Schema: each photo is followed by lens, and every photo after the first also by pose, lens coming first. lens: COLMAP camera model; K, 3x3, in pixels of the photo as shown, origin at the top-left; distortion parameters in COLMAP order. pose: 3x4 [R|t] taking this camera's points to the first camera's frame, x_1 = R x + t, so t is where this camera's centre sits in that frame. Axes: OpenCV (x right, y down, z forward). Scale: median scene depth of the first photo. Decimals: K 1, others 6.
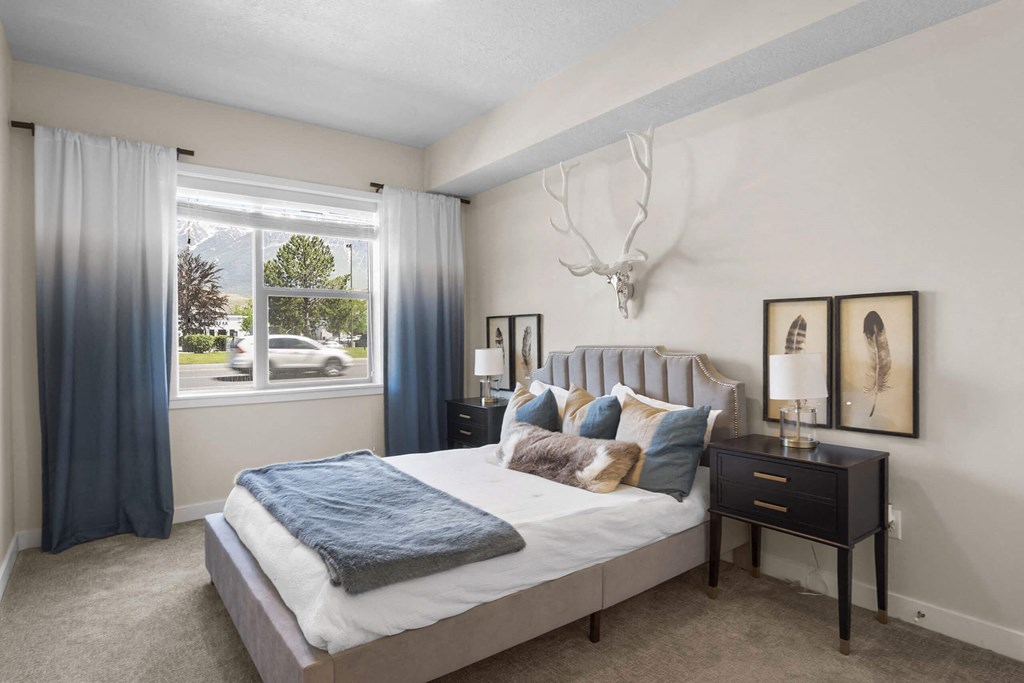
lens RADIAL K [[560.5, 0, 512.9], [0, 560.5, 341.1], [0, 0, 1]] dist [-0.025633, 0.002872]
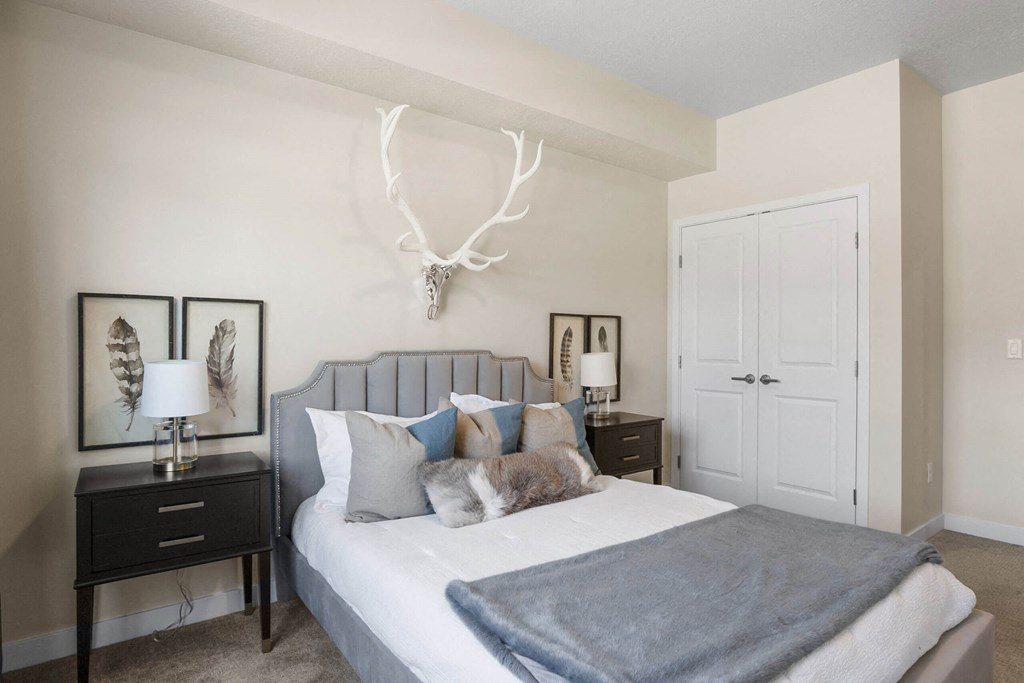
lens RADIAL K [[560.5, 0, 513.5], [0, 560.5, 342.7], [0, 0, 1]] dist [-0.025633, 0.002872]
pose [[0.002033, 0.004633, 0.999987, -0.849938], [0.002808, 0.999985, -0.004639, 0.000139], [-0.999994, 0.002817, 0.002020, 1.109456]]
